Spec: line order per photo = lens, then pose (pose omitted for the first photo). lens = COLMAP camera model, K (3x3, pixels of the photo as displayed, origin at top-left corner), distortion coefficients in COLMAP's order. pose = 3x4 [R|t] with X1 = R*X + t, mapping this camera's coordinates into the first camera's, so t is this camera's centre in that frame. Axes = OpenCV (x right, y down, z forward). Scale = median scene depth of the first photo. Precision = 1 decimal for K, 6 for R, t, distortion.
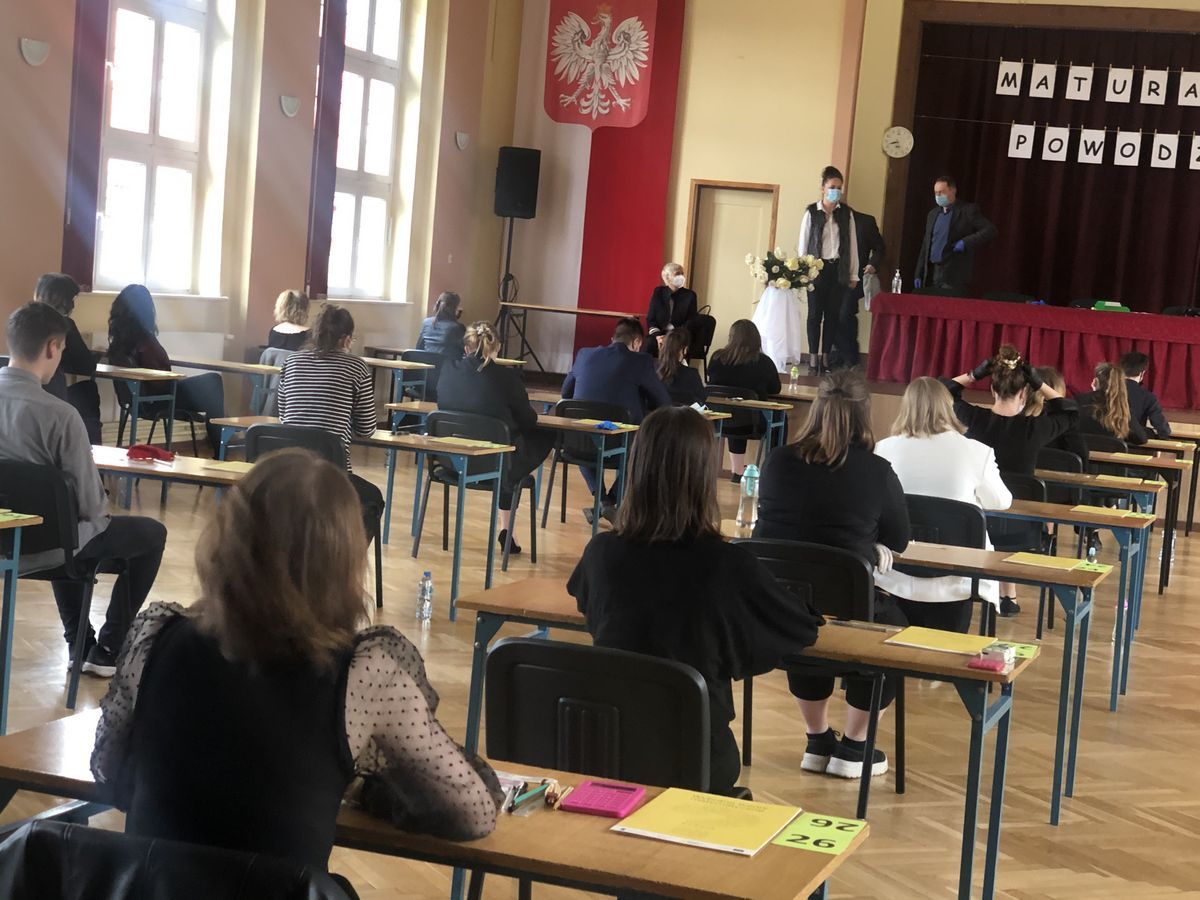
lens RADIAL K [[2140.1, 0, 600.0], [0, 2140.1, 432.2], [0, 0, 1]] dist [0.128854, -0.368585]
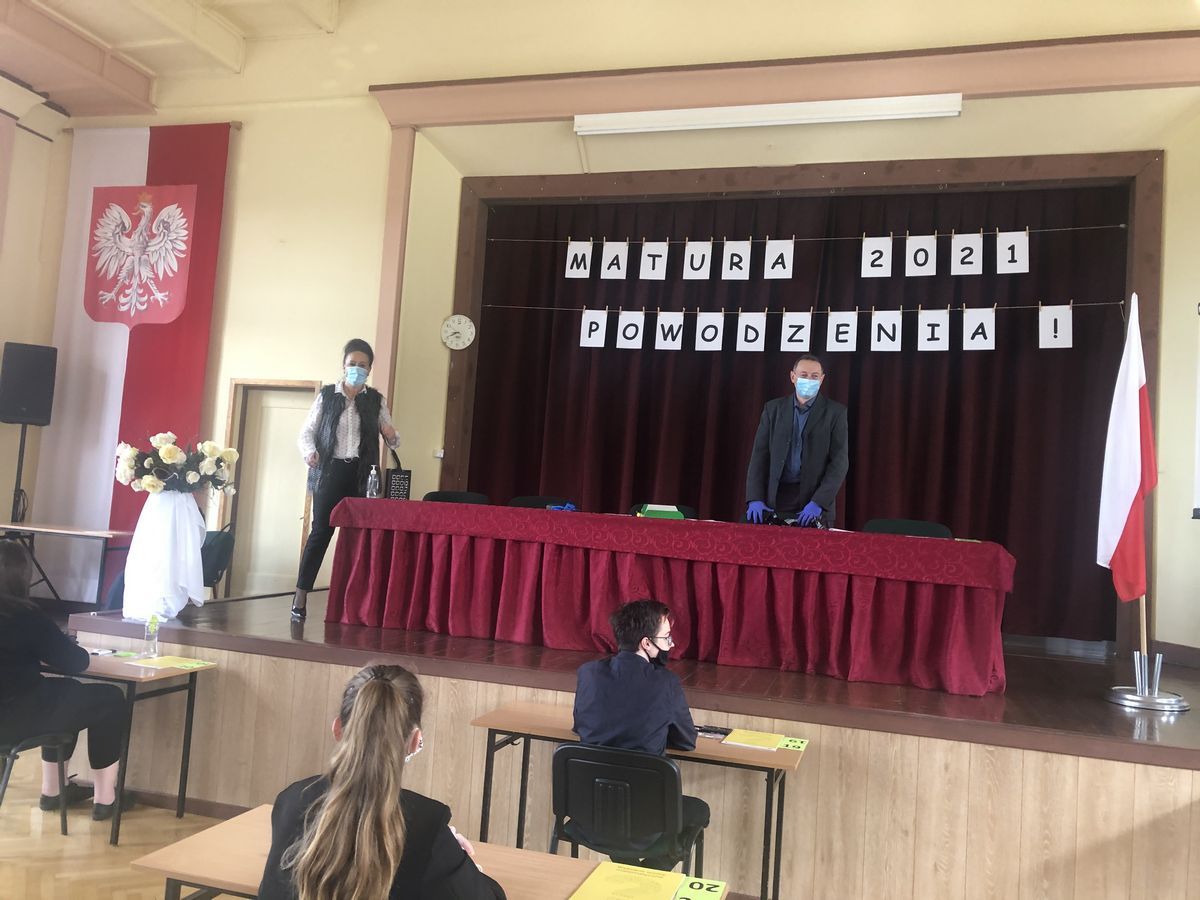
lens RADIAL K [[981.9, 0, 600.0], [0, 981.9, 450.0], [0, 0, 1]] dist [0.059584, -0.035531]
pose [[0.999203, -0.012899, 0.037771, 0.183476], [0.017922, 0.990568, -0.135848, -0.031670], [-0.035663, 0.136416, 0.990009, 0.612386]]
